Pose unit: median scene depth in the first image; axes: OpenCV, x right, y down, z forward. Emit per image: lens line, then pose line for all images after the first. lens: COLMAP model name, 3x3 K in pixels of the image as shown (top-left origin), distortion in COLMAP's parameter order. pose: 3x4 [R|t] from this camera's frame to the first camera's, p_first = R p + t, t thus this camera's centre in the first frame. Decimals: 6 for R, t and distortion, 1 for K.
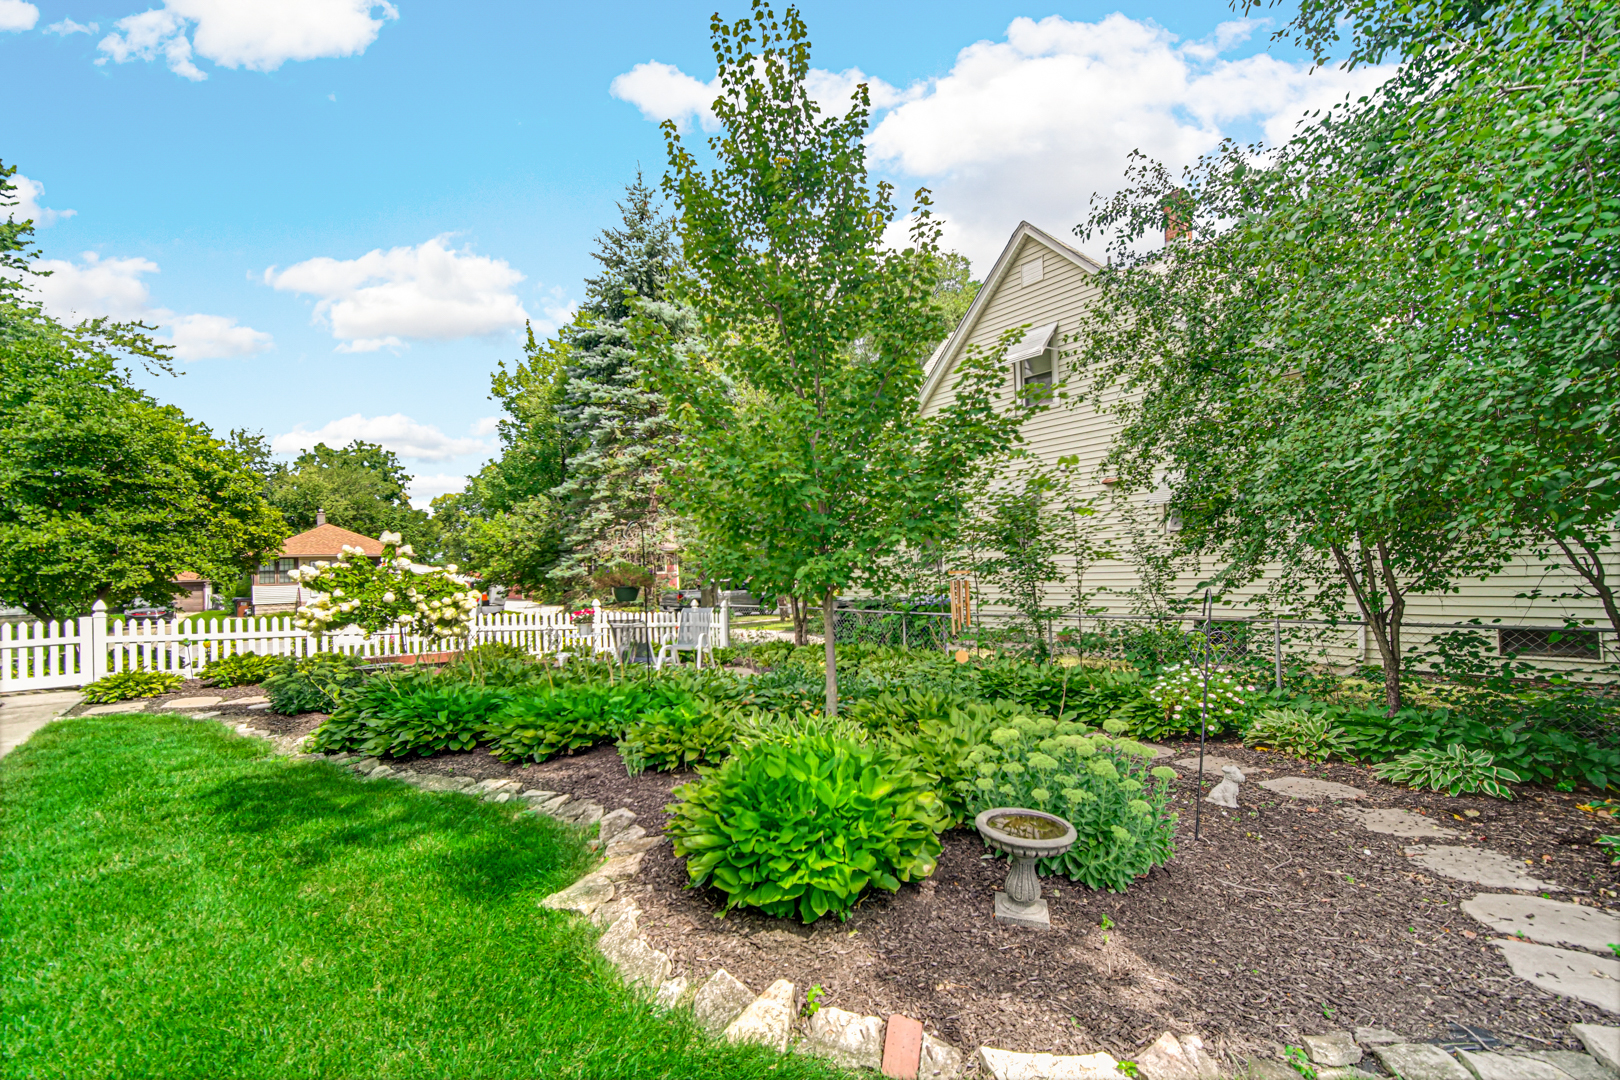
lens RADIAL K [[662.1, 0, 810.0], [0, 662.1, 540.0], [0, 0, 1]] dist [0.000345, 0.000142]
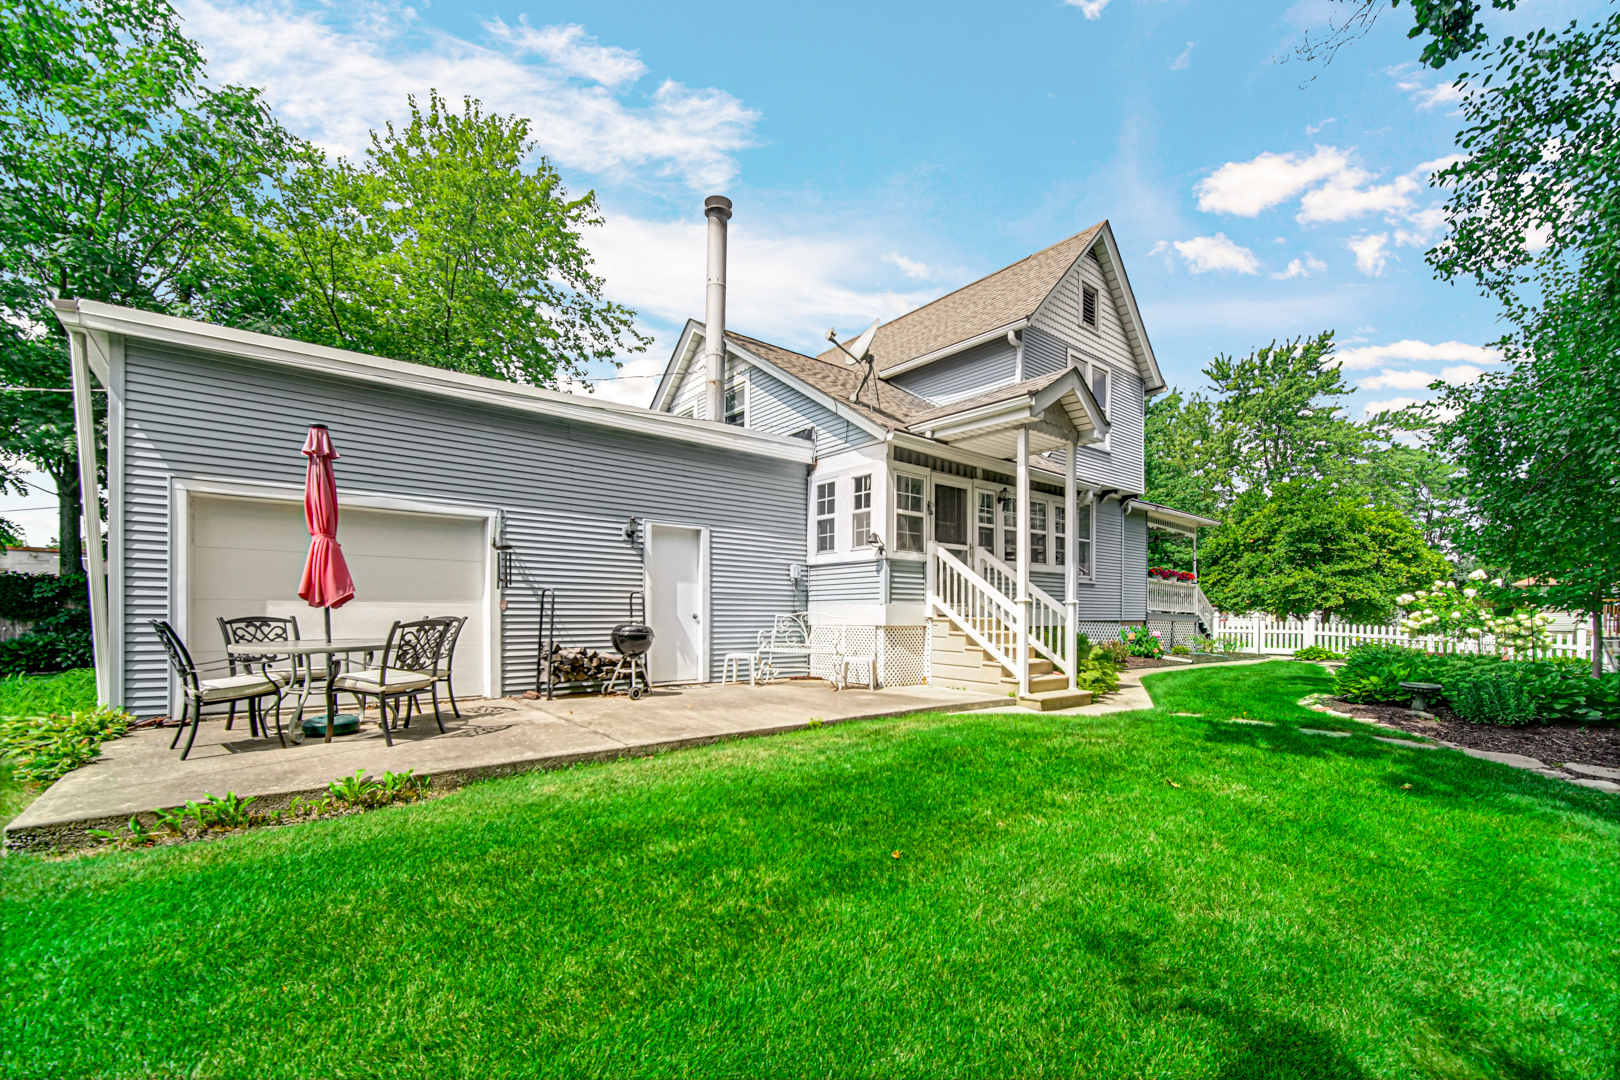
lens RADIAL K [[660.3, 0, 814.3], [0, 660.3, 619.9], [0, 0, 1]] dist [0.010608, 0.000080]
pose [[-0.021112, 0.036038, -0.999127, 0.856113], [0.043240, 0.998448, 0.035100, -0.017787], [0.998842, -0.042461, -0.022637, -0.396572]]
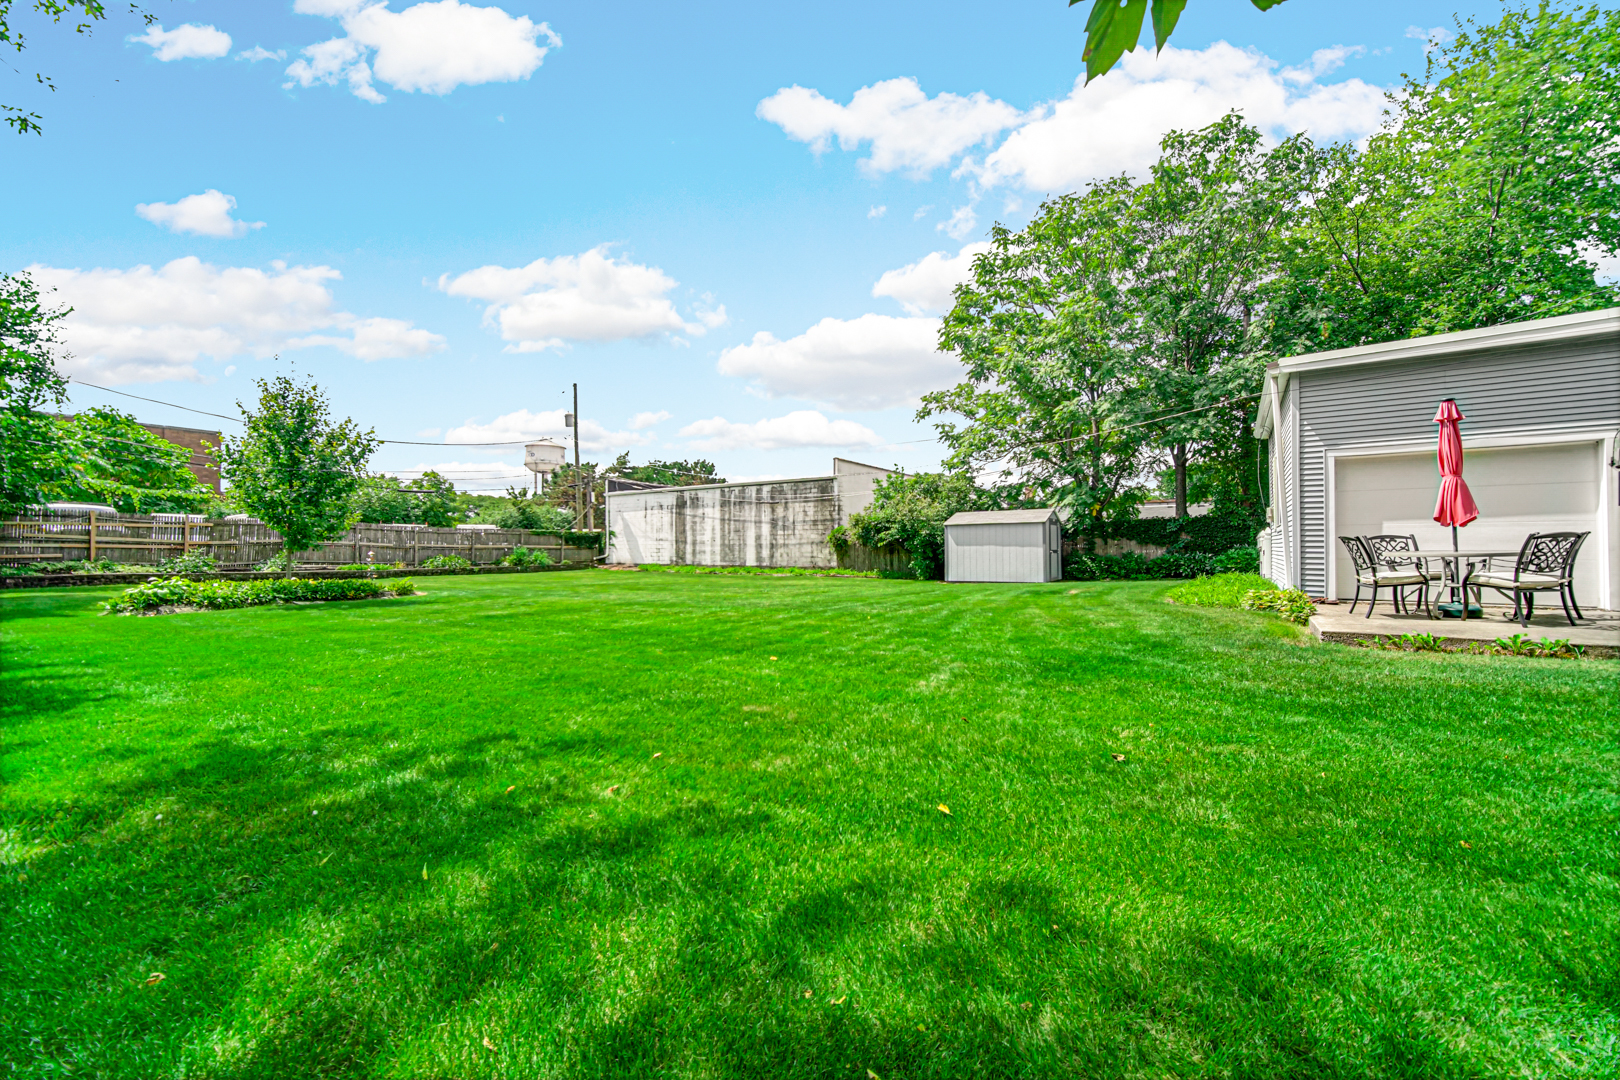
lens RADIAL K [[626.8, 0, 810.0], [0, 626.8, 540.0], [0, 0, 1]] dist [0.000686, 0.000130]
pose [[-0.967696, 0.030520, -0.250265, 1.151772], [0.043691, 0.997928, -0.047240, -0.010637], [0.248304, -0.056648, -0.967024, -0.313234]]
